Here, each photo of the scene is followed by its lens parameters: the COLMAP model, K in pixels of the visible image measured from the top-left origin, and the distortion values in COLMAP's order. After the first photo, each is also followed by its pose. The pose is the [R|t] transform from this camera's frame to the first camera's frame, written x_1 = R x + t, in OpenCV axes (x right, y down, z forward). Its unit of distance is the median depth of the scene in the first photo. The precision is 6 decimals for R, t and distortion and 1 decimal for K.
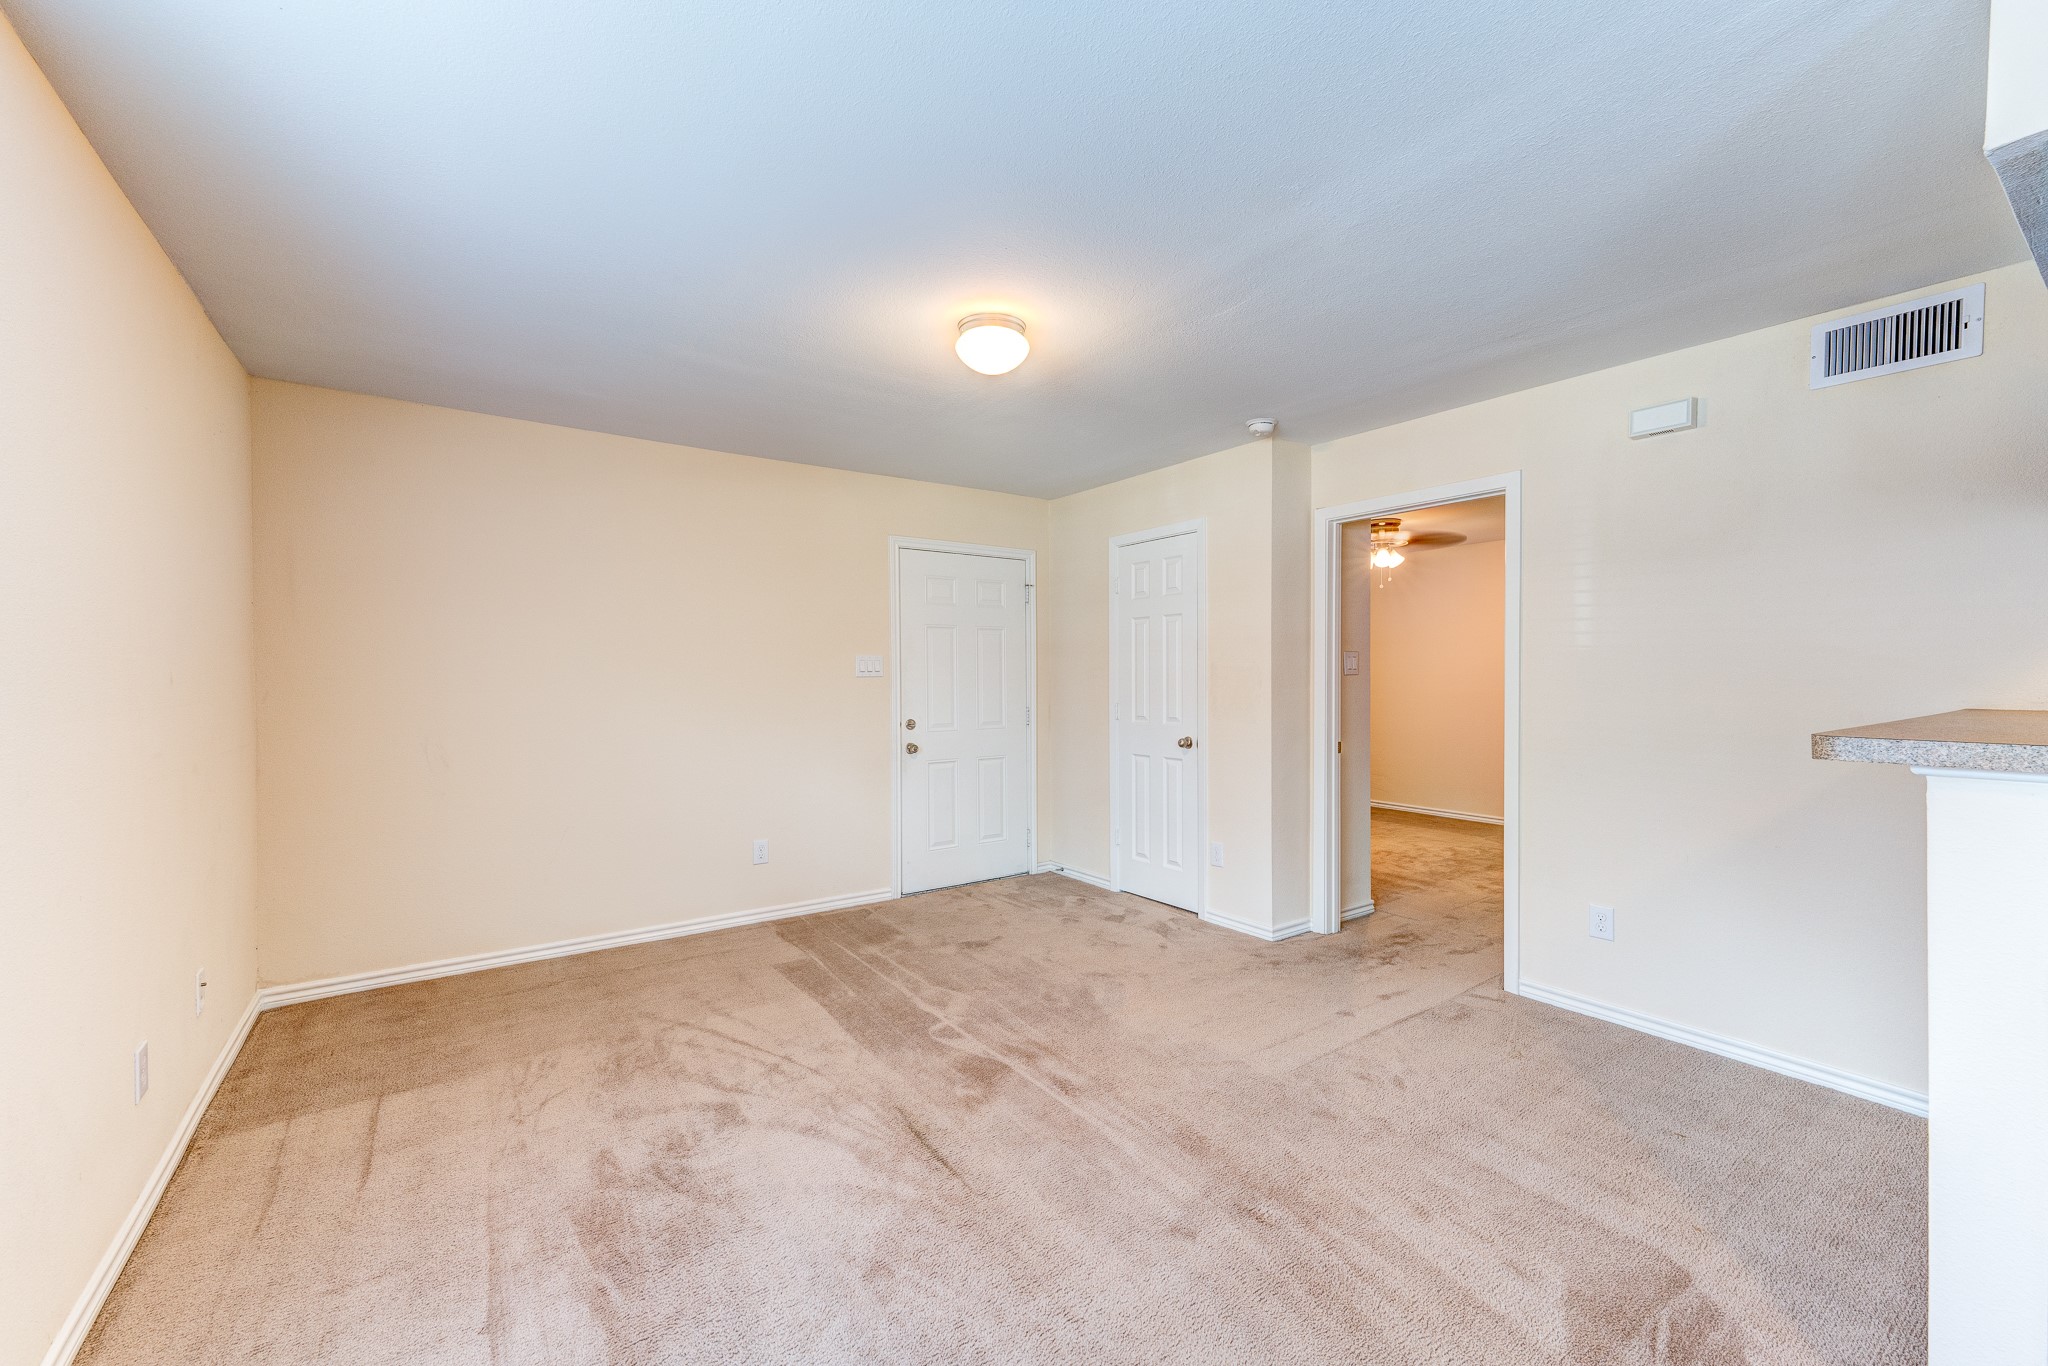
lens RADIAL K [[818.7, 0, 1026.4], [0, 818.7, 689.7], [0, 0, 1]] dist [0.009491, 0.000122]
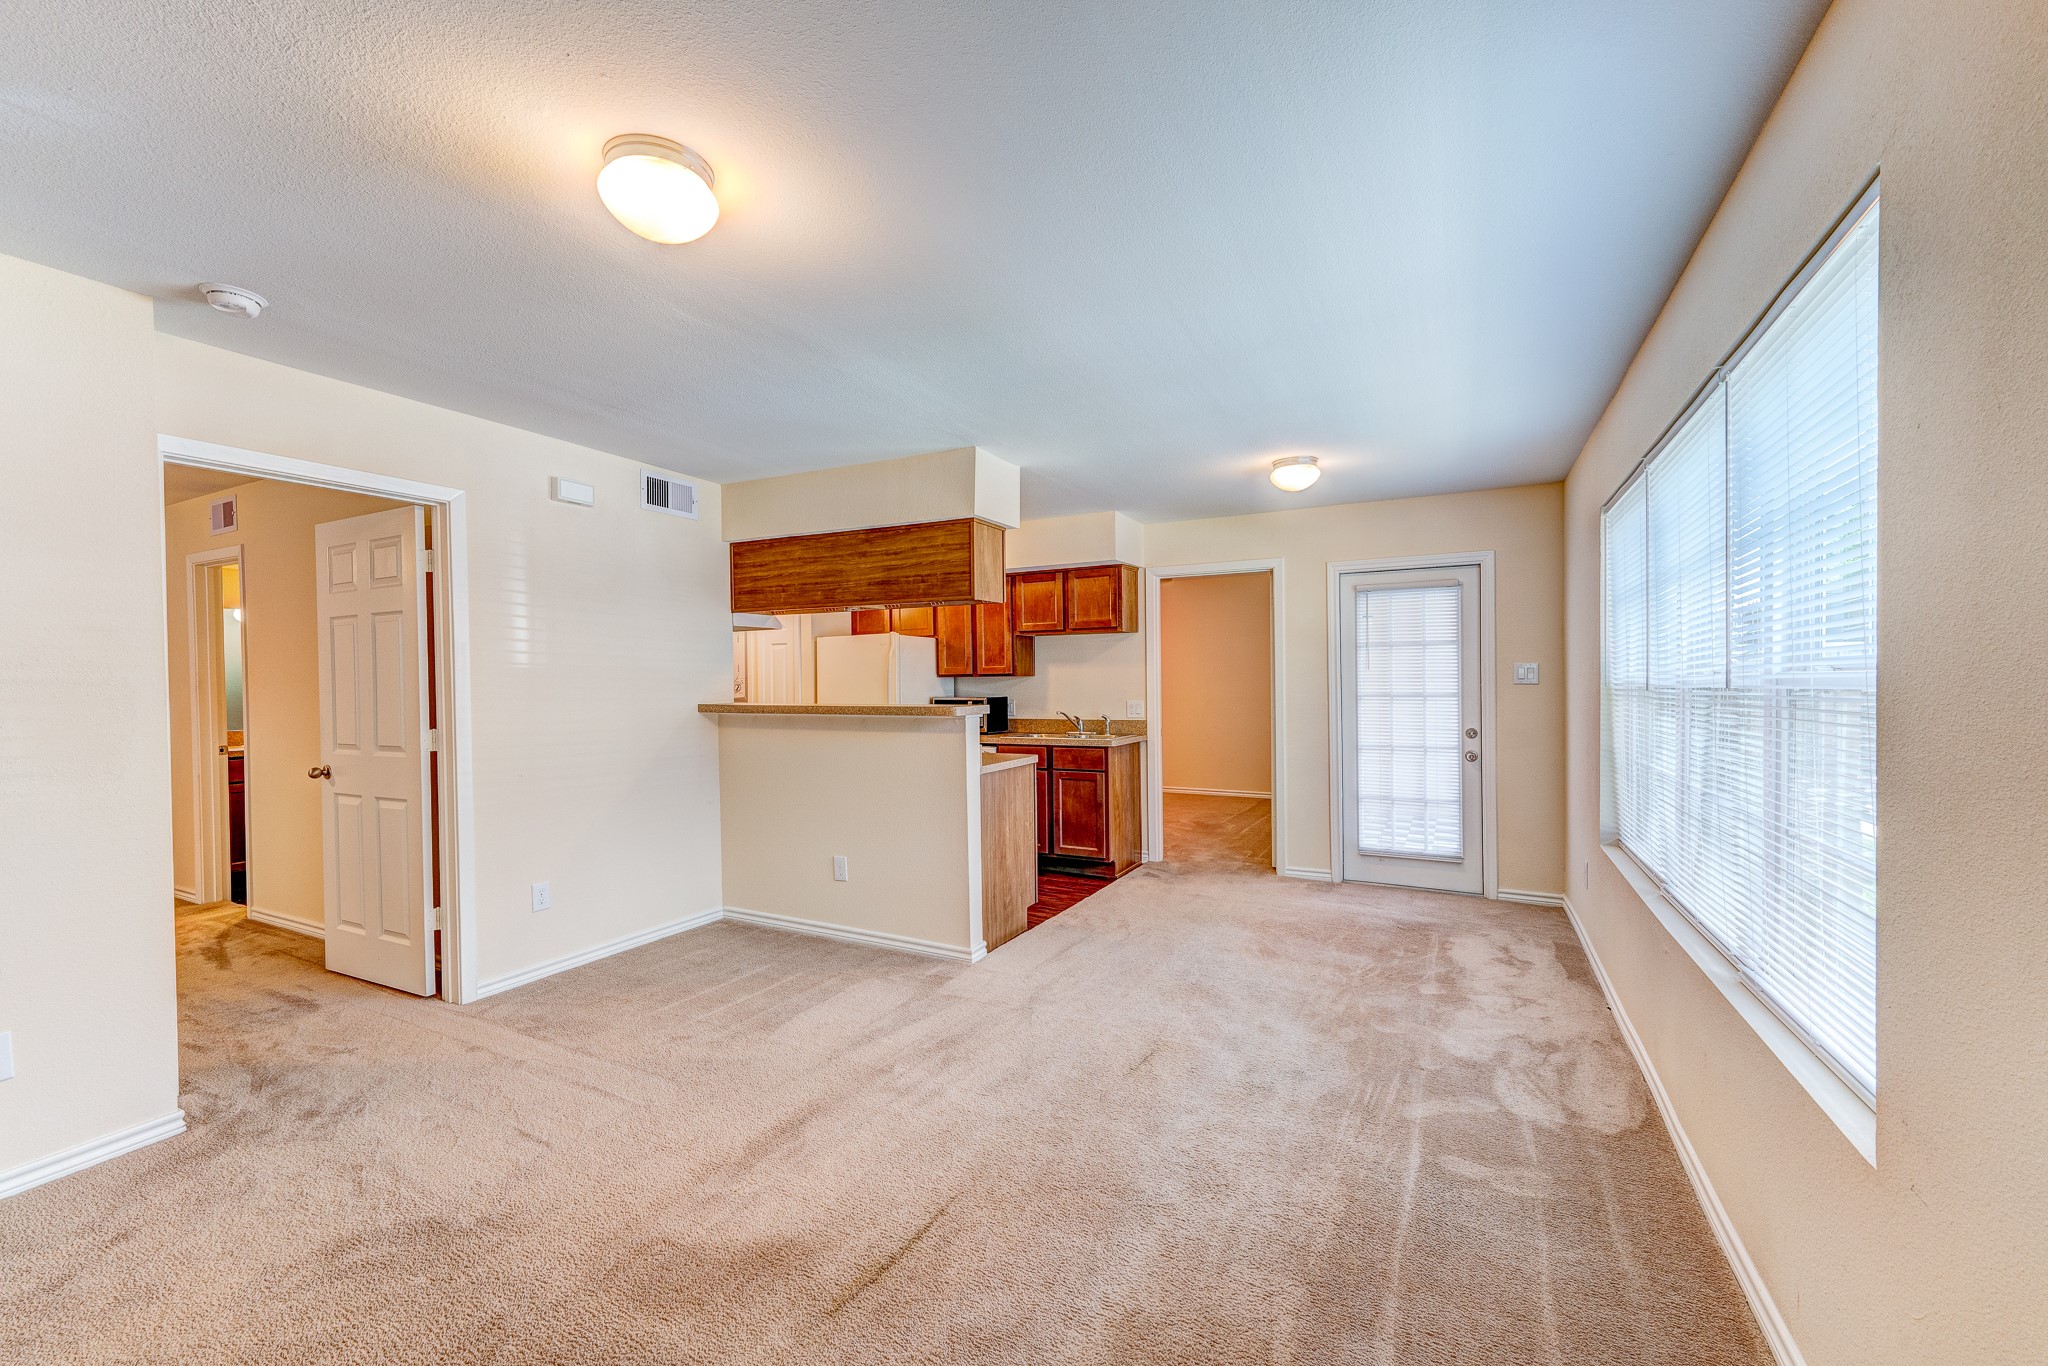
lens RADIAL K [[818.7, 0, 1021.0], [0, 818.7, 693.5], [0, 0, 1]] dist [0.009491, 0.000122]
pose [[-0.454830, -0.007953, 0.890543, -0.666042], [0.026977, 0.999378, 0.022702, -0.019004], [-0.890169, 0.034350, -0.454333, 0.902622]]
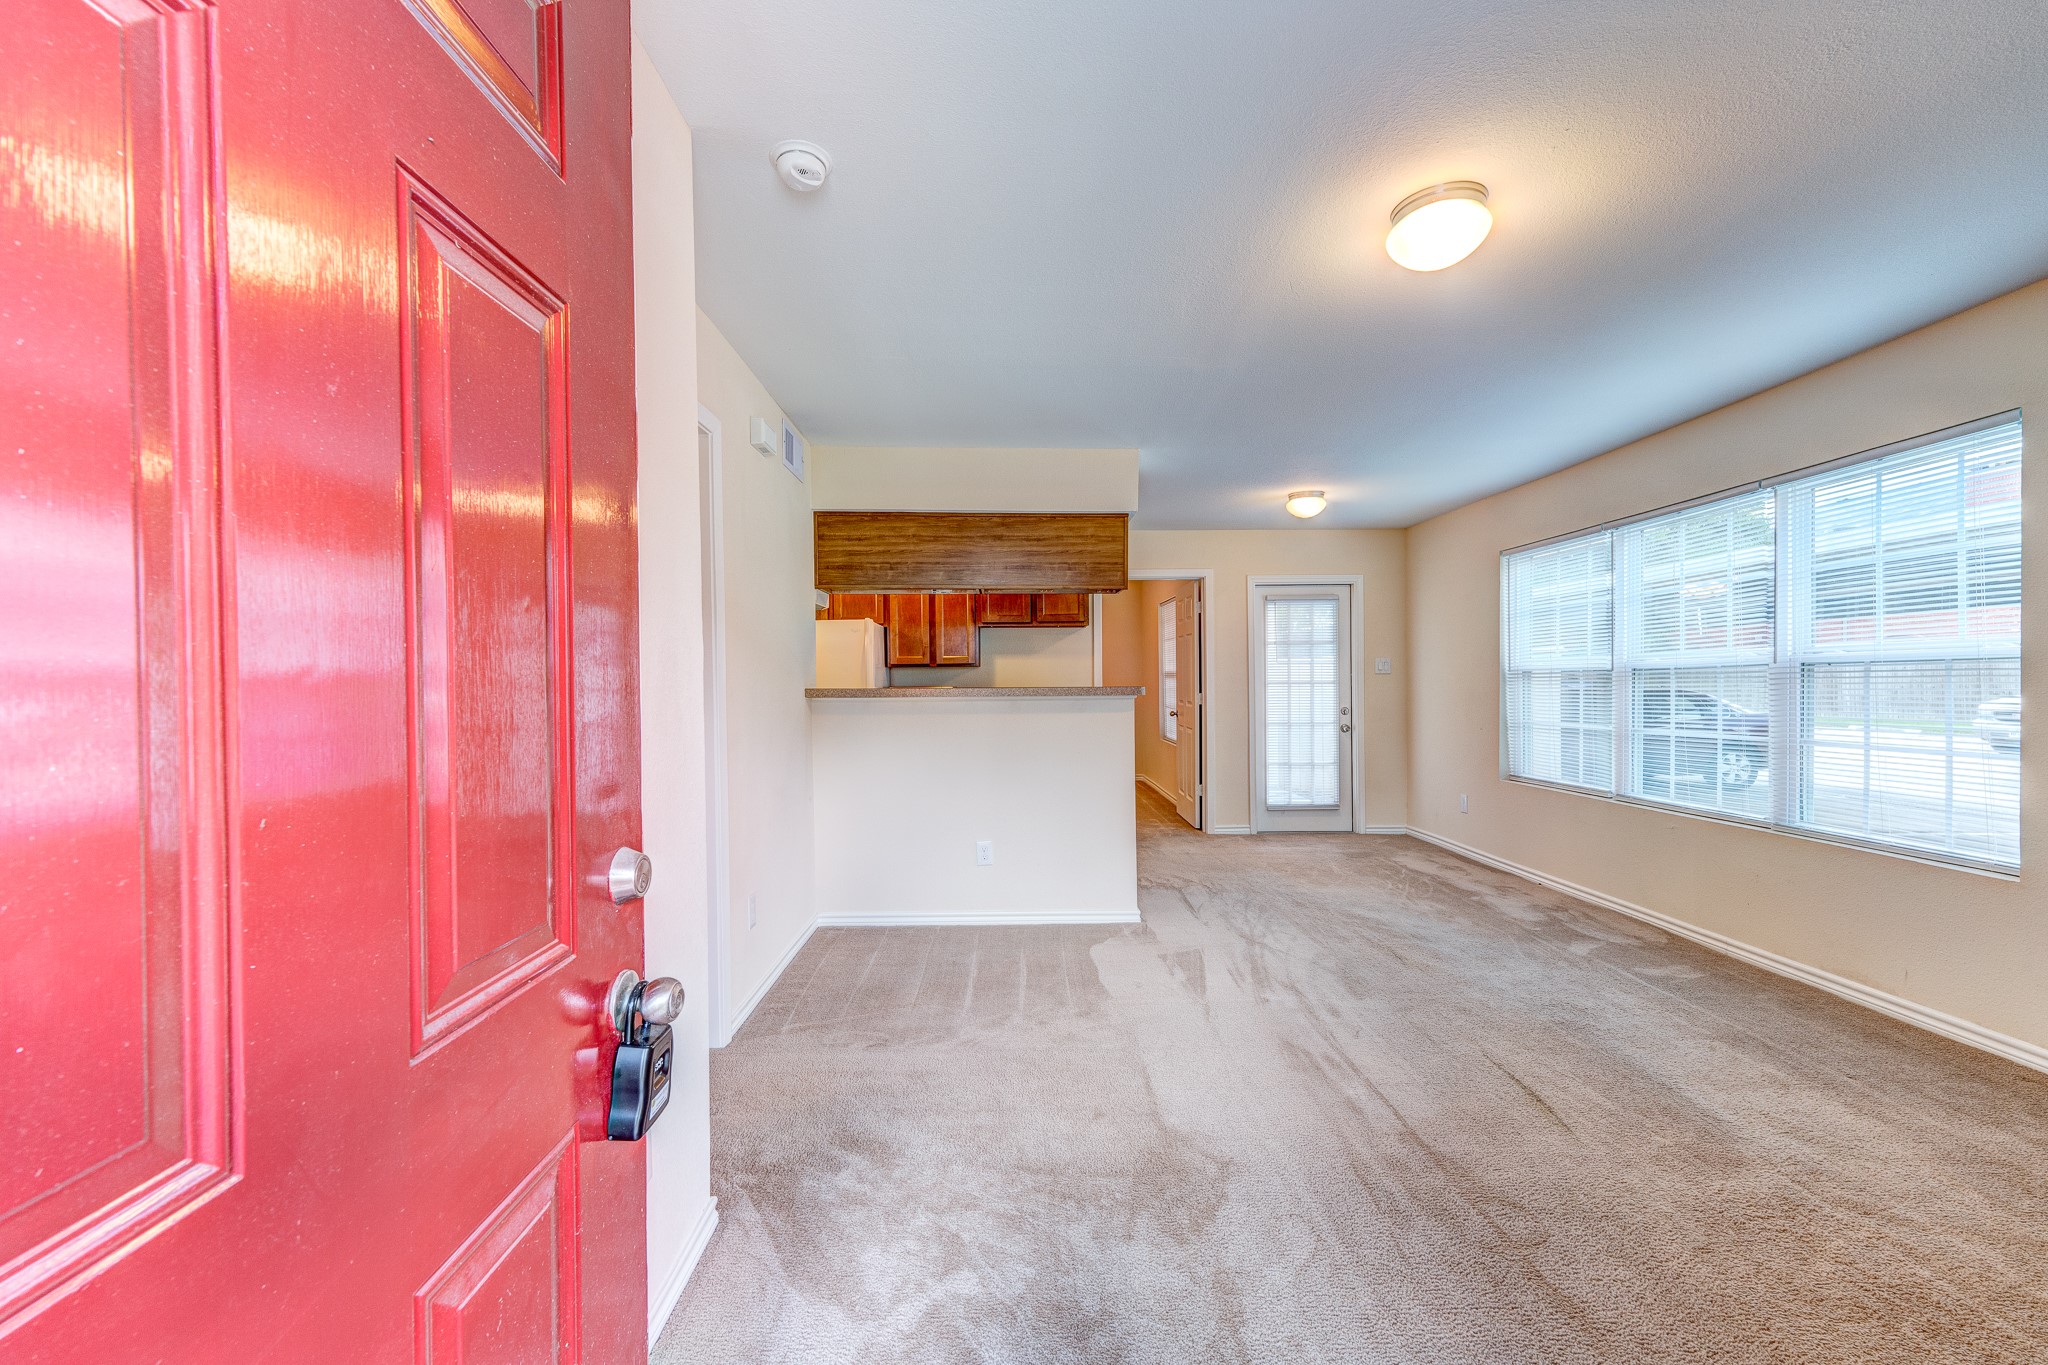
lens RADIAL K [[818.7, 0, 1017.4], [0, 818.7, 680.0], [0, 0, 1]] dist [0.009491, 0.000122]
pose [[-0.829531, 0.010401, 0.558363, -0.145650], [0.020336, 0.999726, 0.011589, -0.003884], [-0.558090, 0.020968, -0.829516, 1.604570]]
